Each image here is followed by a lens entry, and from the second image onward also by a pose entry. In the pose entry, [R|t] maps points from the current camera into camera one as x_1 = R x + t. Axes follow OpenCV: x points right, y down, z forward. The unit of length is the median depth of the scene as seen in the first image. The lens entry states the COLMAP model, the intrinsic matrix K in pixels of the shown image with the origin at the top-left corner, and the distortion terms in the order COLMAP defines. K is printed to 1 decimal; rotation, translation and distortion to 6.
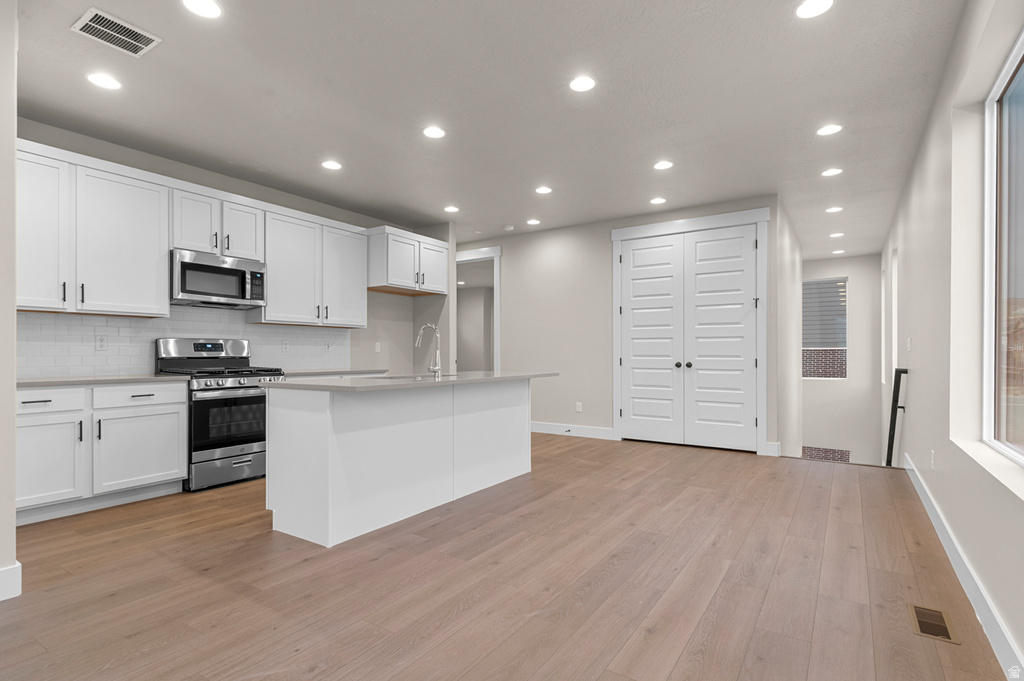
lens RADIAL K [[498.6, 0, 529.8], [0, 498.6, 353.0], [0, 0, 1]] dist [0.025401, 0.000172]
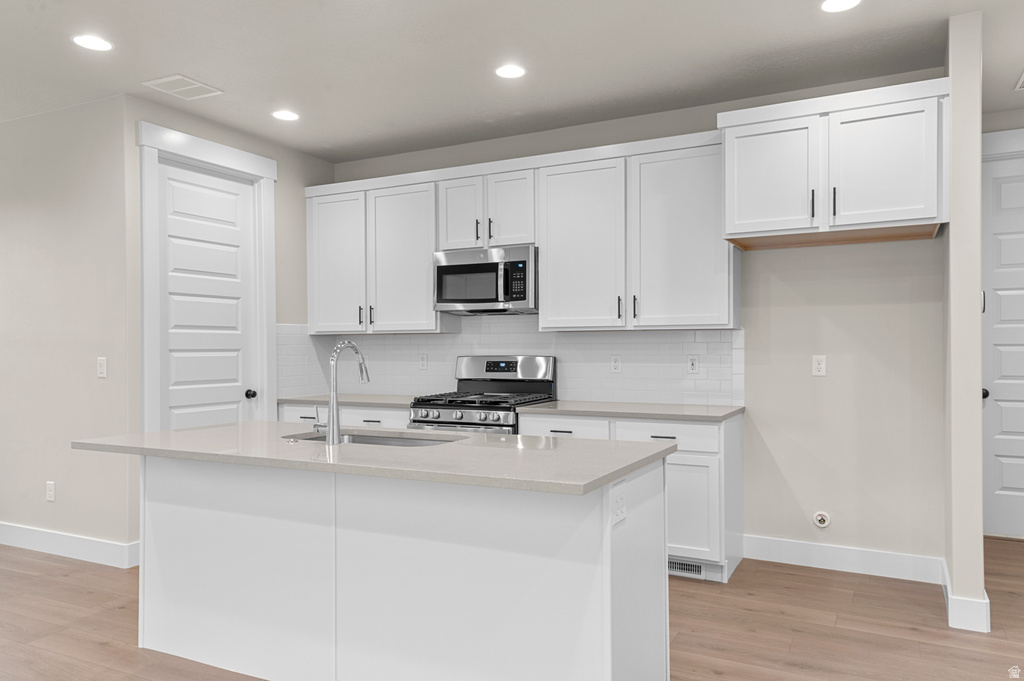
lens RADIAL K [[732.6, 0, 516.2], [0, 732.6, 346.8], [0, 0, 1]] dist [0.039759, -0.003313]
pose [[0.085485, 0.000732, -0.996339, 0.529341], [0.005808, 0.999982, 0.001233, -0.046626], [0.996323, -0.005892, 0.085480, 1.003519]]
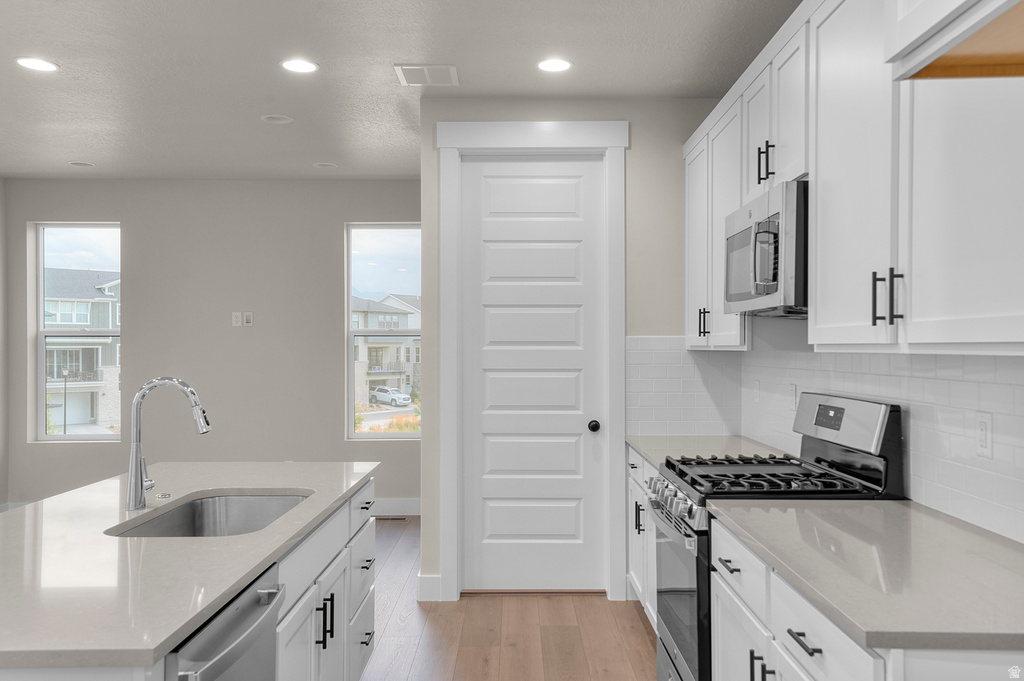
lens RADIAL K [[827.0, 0, 514.7], [0, 827.0, 344.9], [0, 0, 1]] dist [0.029368, -0.001731]
pose [[-0.838244, -0.001153, -0.545294, -0.065802], [0.002184, 0.999983, -0.005471, -0.070717], [0.545290, -0.005777, -0.838227, 1.535320]]
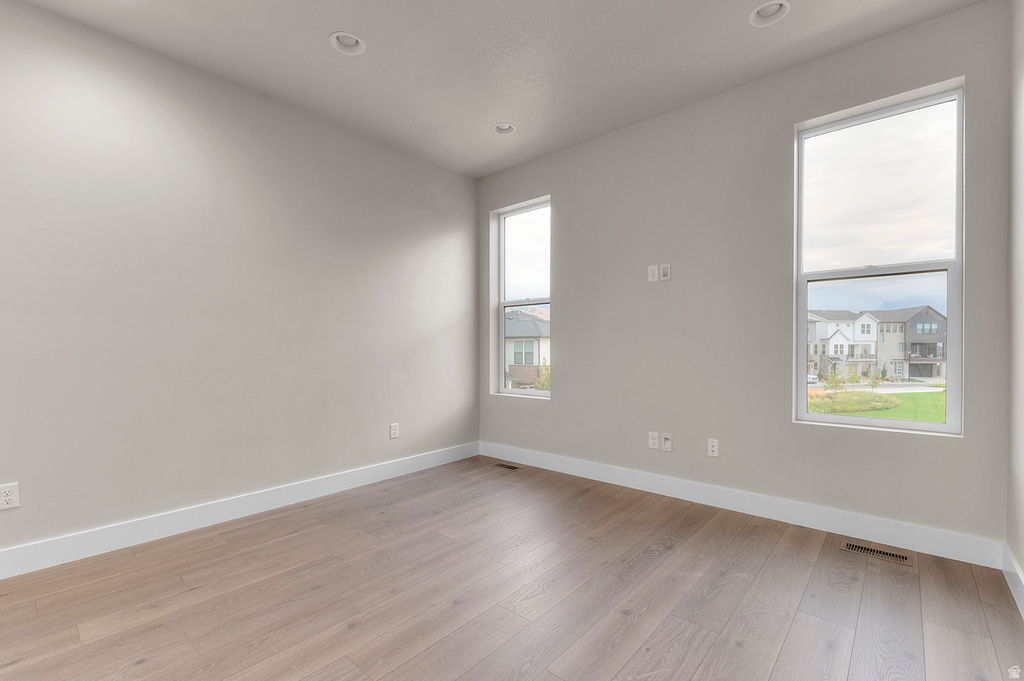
lens RADIAL K [[448.3, 0, 509.7], [0, 448.3, 351.2], [0, 0, 1]] dist [0.008508, -0.001168]
pose [[-0.989210, -0.001630, 0.146498, -0.369895], [-0.000112, 0.999946, 0.010370, -0.000691], [-0.146507, 0.010242, -0.989157, 0.672995]]
